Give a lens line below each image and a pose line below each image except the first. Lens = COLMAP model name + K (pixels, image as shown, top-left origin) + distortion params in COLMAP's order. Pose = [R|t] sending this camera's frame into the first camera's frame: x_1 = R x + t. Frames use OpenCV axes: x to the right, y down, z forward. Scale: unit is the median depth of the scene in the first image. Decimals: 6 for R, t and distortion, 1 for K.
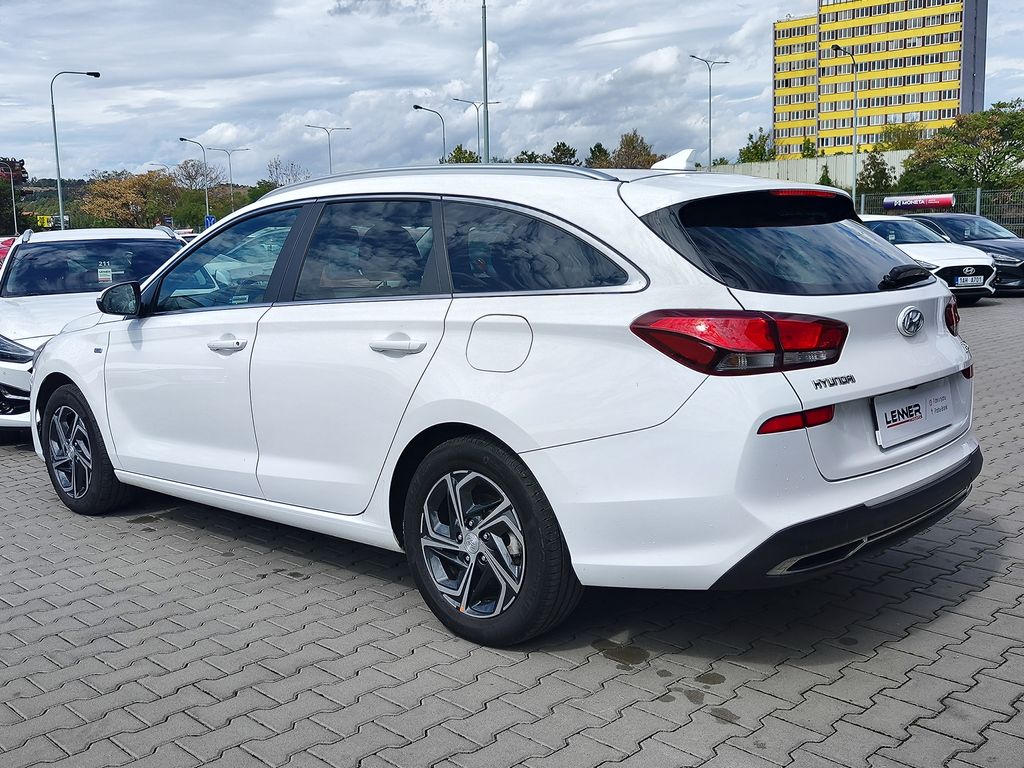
lens RADIAL K [[1051.5, 0, 510.5], [0, 1051.5, 378.1], [0, 0, 1]] dist [0.009085, 0.000000]
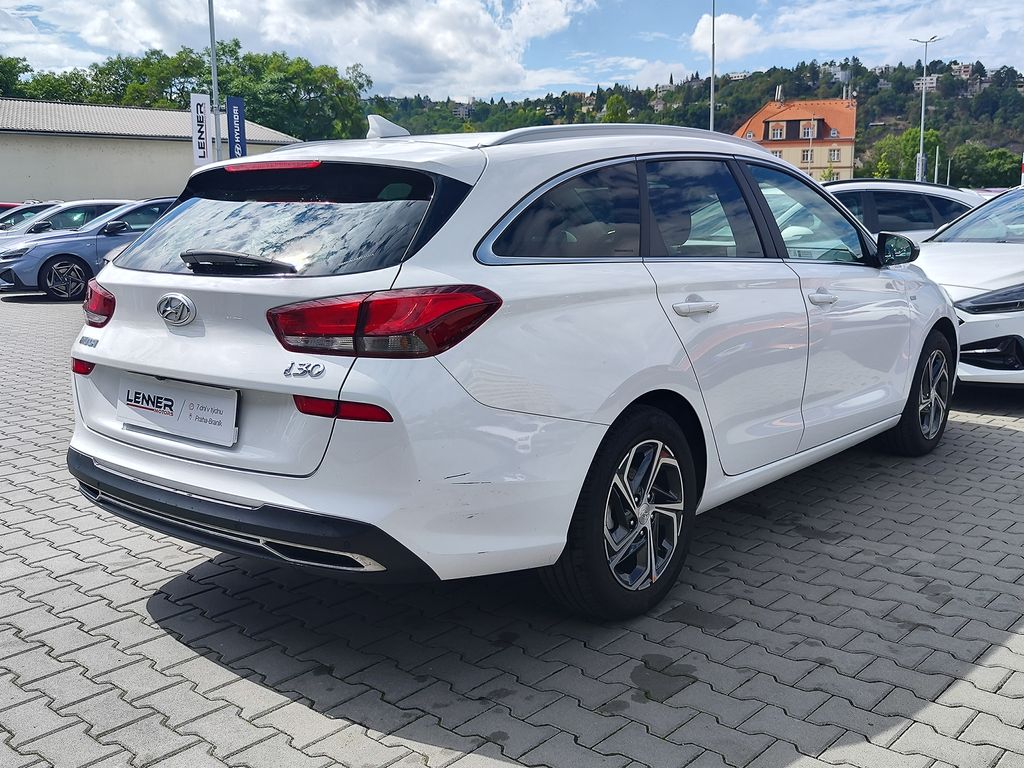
lens RADIAL K [[1051.5, 0, 510.2], [0, 1051.5, 380.4], [0, 0, 1]] dist [0.009085, 0.000000]
pose [[0.073596, 0.189901, -0.979041, 0.084259], [-0.120672, 0.976186, 0.180276, -0.012398], [0.989961, 0.104875, 0.094759, 0.078111]]
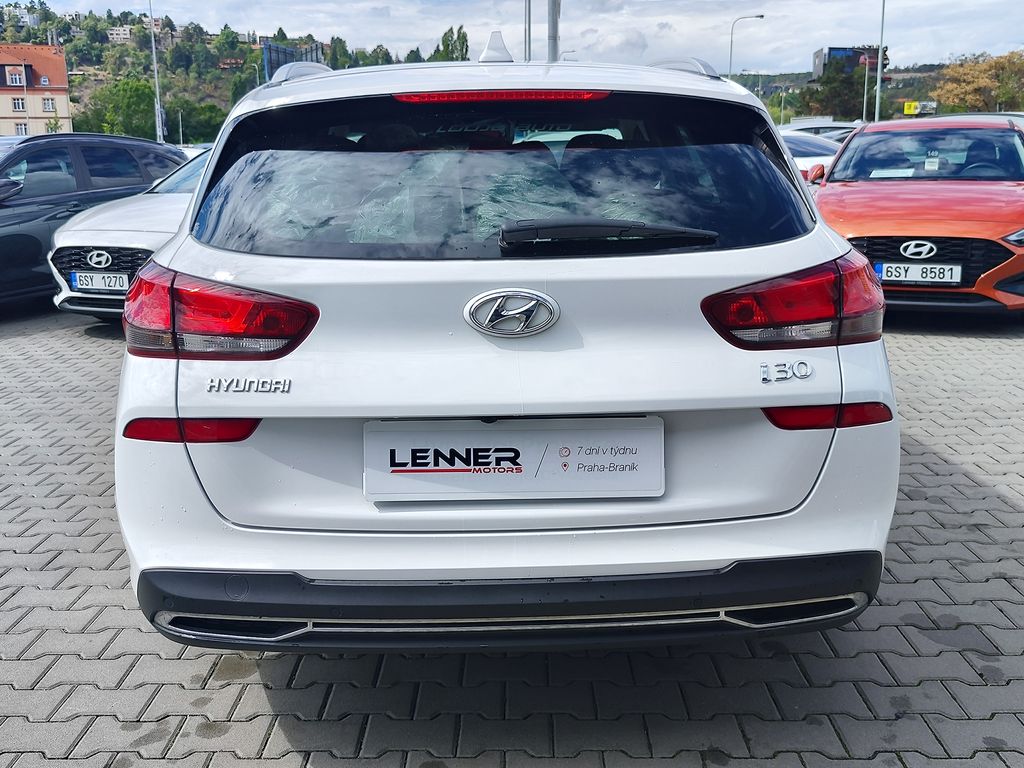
lens RADIAL K [[1051.5, 0, 504.1], [0, 1051.5, 382.1], [0, 0, 1]] dist [0.009085, 0.000000]
pose [[0.700402, 0.171949, -0.692727, 0.051910], [-0.096788, 0.984464, 0.146503, -0.006642], [0.707156, -0.035563, 0.706163, 0.036907]]
